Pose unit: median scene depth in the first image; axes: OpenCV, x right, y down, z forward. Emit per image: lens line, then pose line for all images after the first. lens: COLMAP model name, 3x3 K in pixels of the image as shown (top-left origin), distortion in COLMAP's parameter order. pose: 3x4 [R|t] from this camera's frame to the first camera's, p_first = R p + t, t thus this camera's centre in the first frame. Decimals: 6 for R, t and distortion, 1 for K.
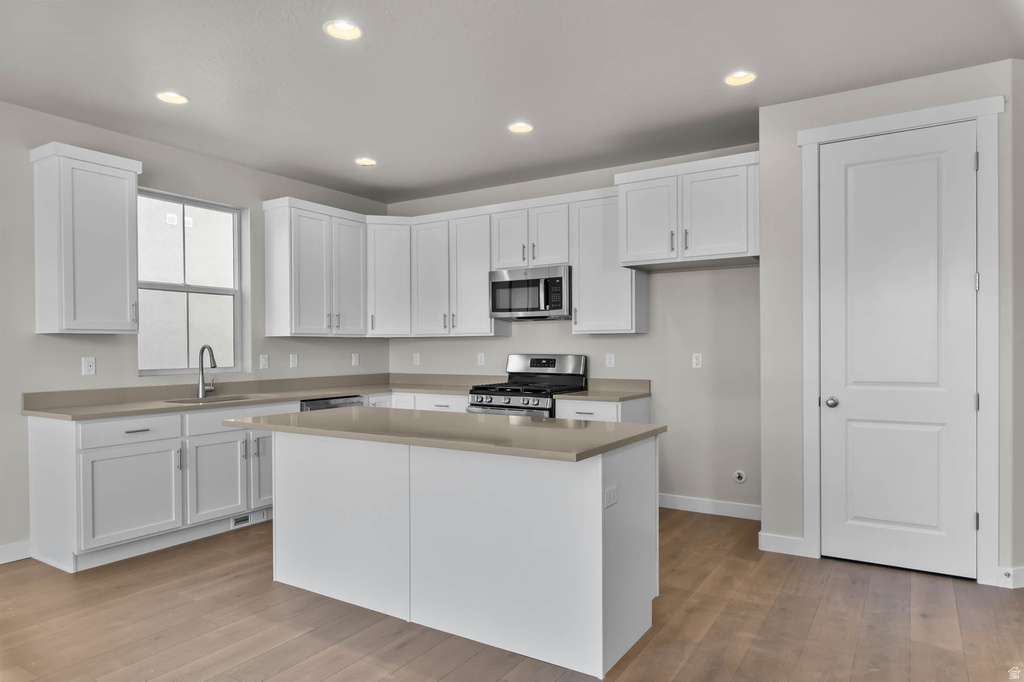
lens RADIAL K [[663.1, 0, 512.4], [0, 663.1, 357.3], [0, 0, 1]] dist [-0.001698, -0.001529]
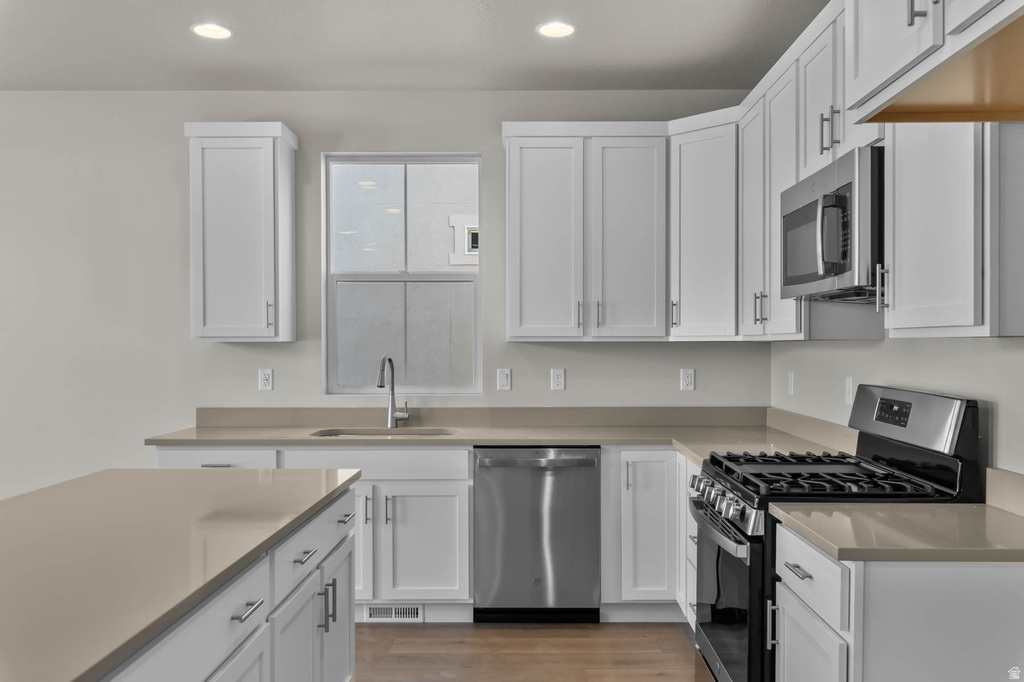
lens RADIAL K [[882.6, 0, 512.0], [0, 882.6, 341.0], [0, 0, 1]] dist [0.051960, -0.001636]
pose [[0.495453, 0.003019, -0.868629, 0.421823], [-0.012948, 0.999909, -0.003911, -0.030756], [0.868538, 0.013185, 0.495447, 0.615048]]
